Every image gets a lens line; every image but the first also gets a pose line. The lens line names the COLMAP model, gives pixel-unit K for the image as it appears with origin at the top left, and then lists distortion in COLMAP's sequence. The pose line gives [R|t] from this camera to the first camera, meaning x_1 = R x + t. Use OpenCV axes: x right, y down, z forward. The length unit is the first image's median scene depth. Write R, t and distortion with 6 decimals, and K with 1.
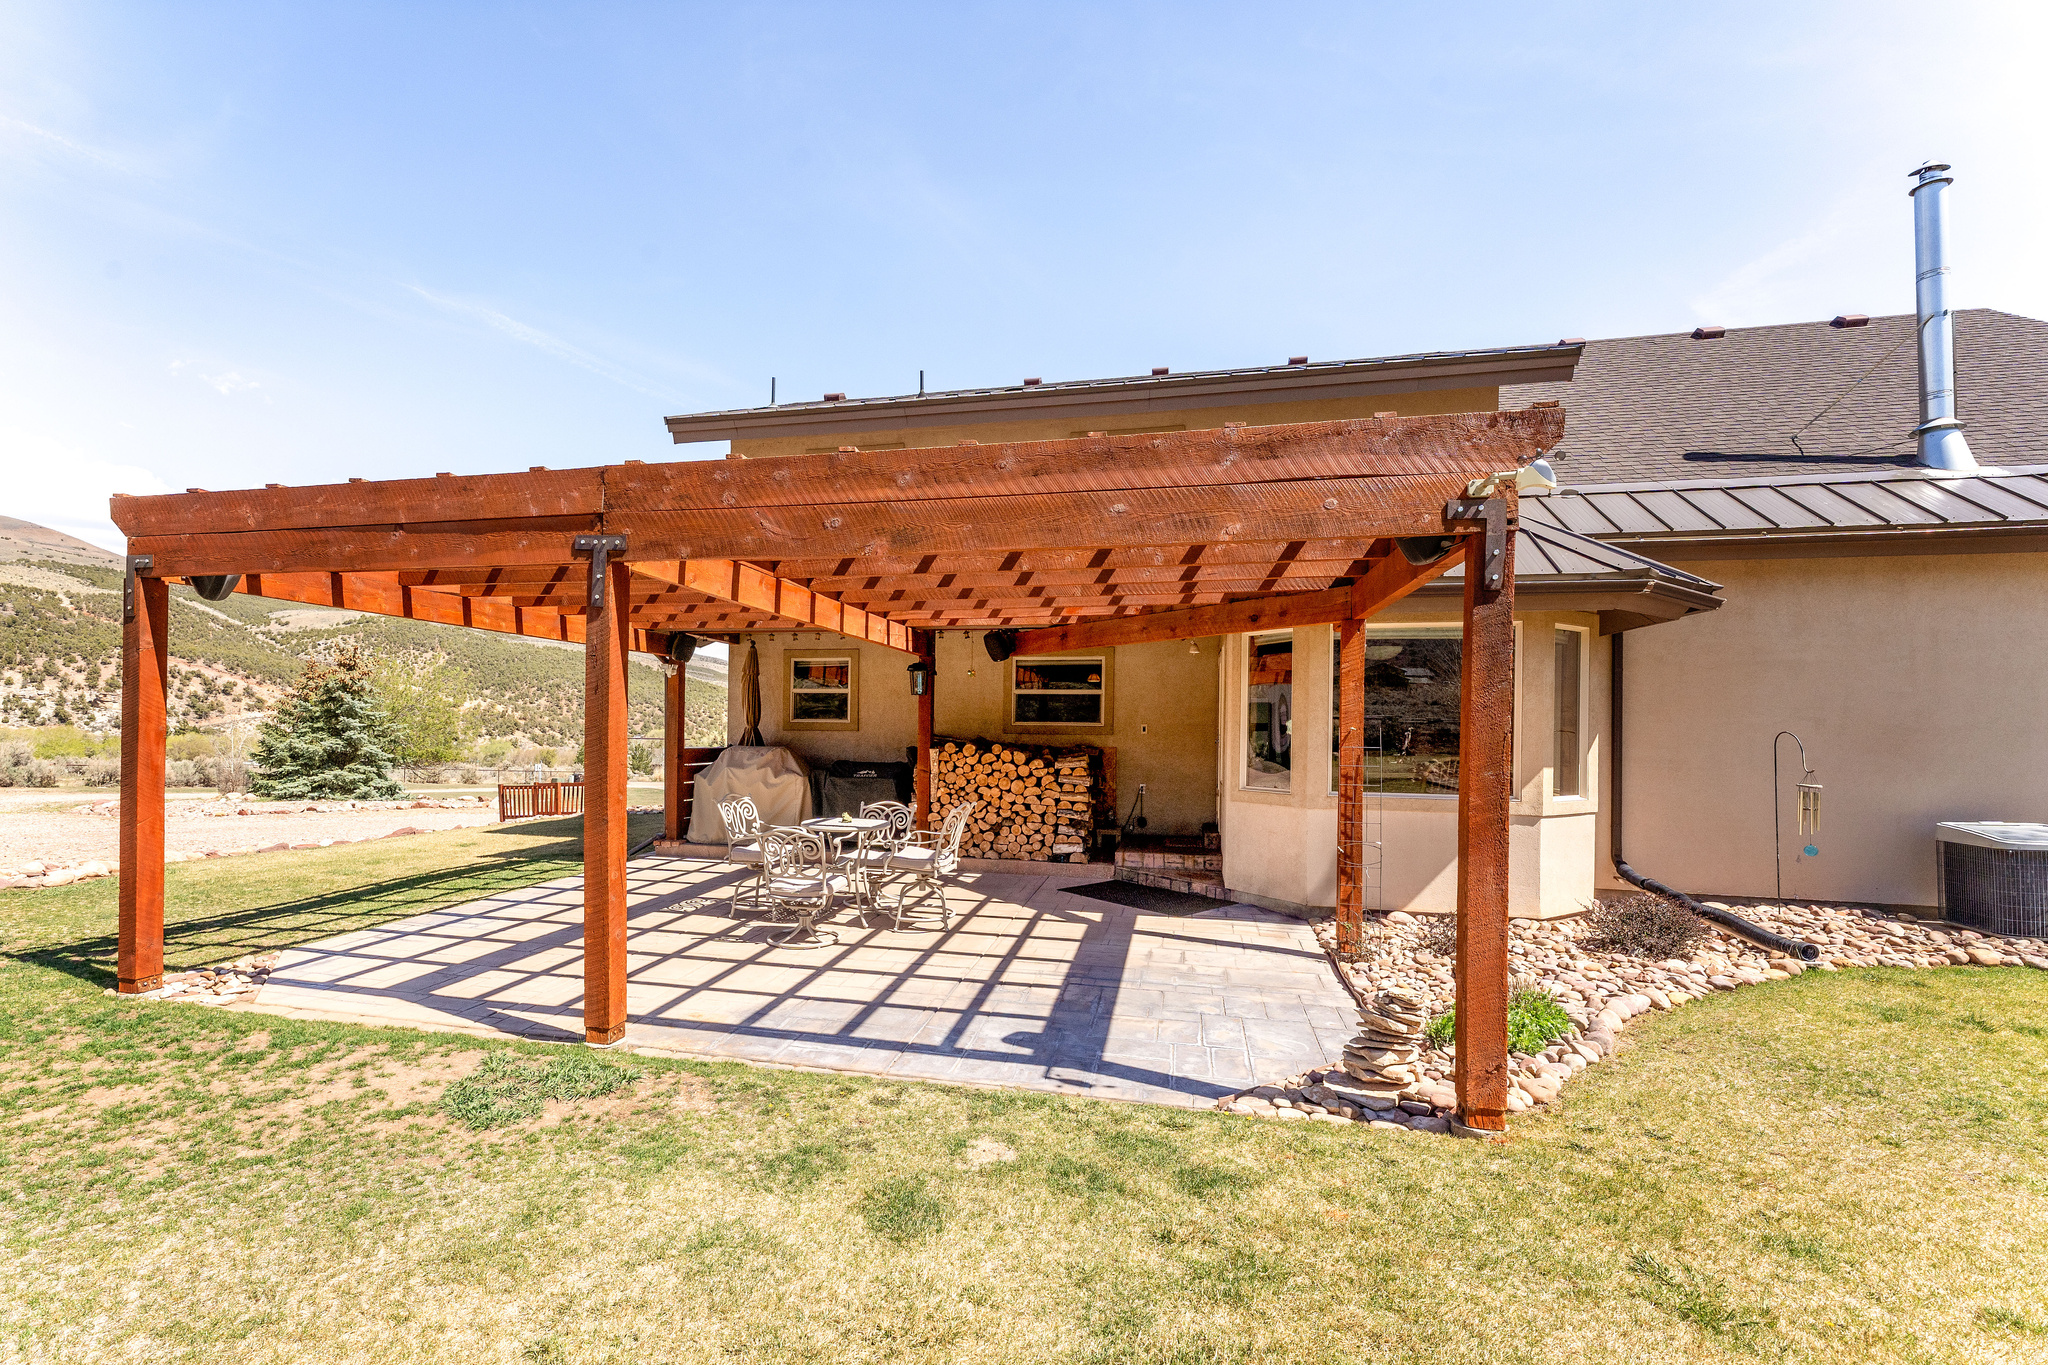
lens RADIAL K [[827.8, 0, 1015.2], [0, 827.8, 760.4], [0, 0, 1]] dist [0.000054, -0.000002]
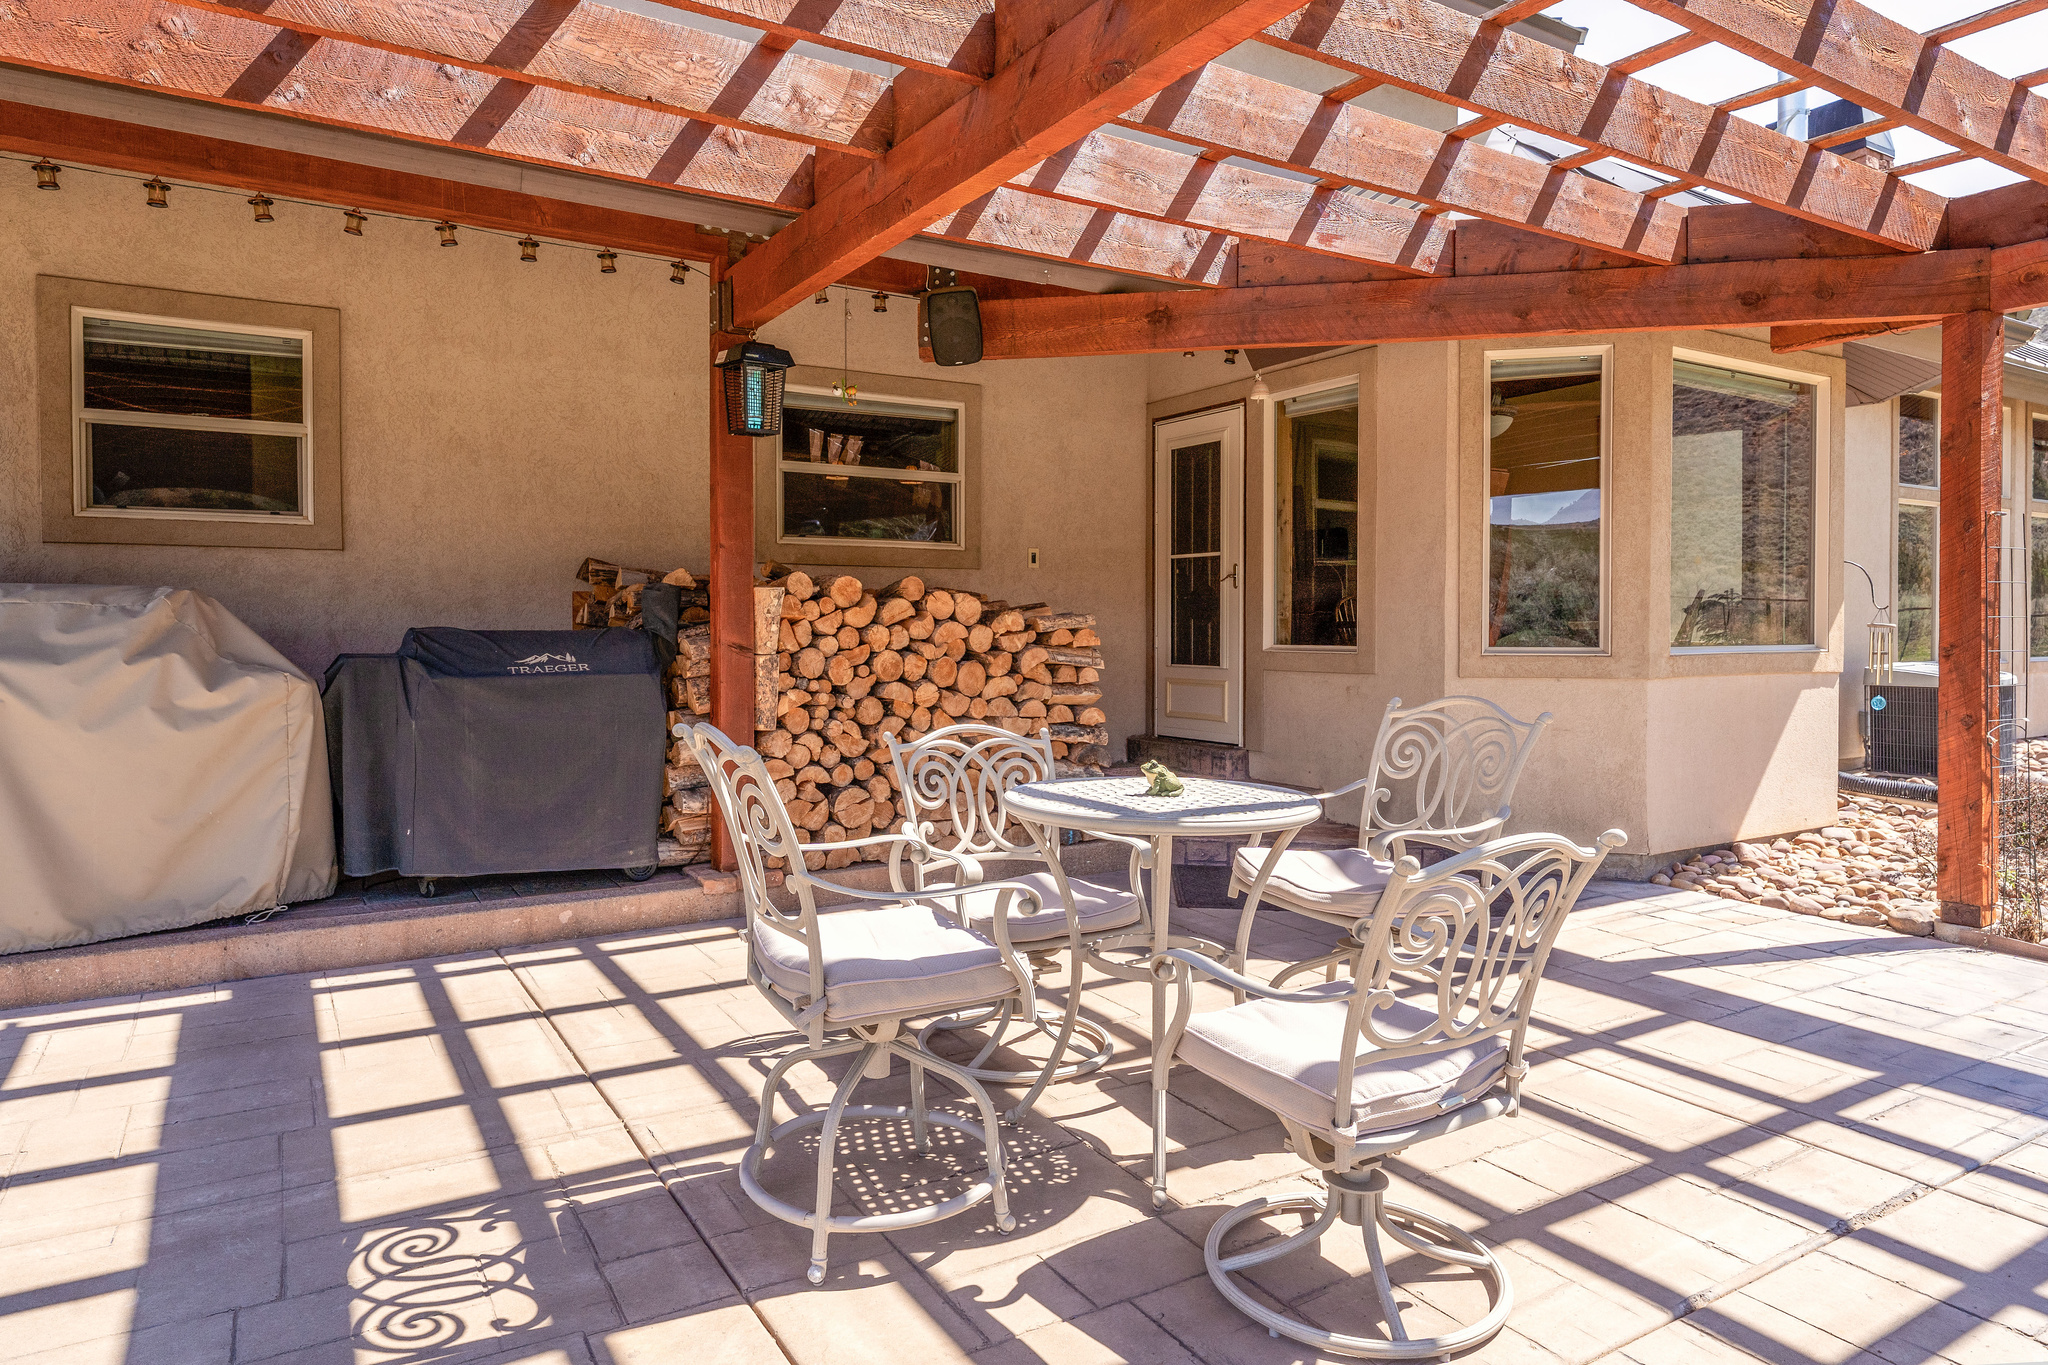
lens RADIAL K [[1194.9, 0, 1024.0], [0, 1194.9, 682.5], [0, 0, 1]] dist [0.003103, 0.000801]
pose [[0.740302, -0.047090, 0.670623, -0.380350], [0.033840, 0.998889, 0.032784, 0.015441], [-0.671422, -0.001576, 0.741073, 0.539906]]
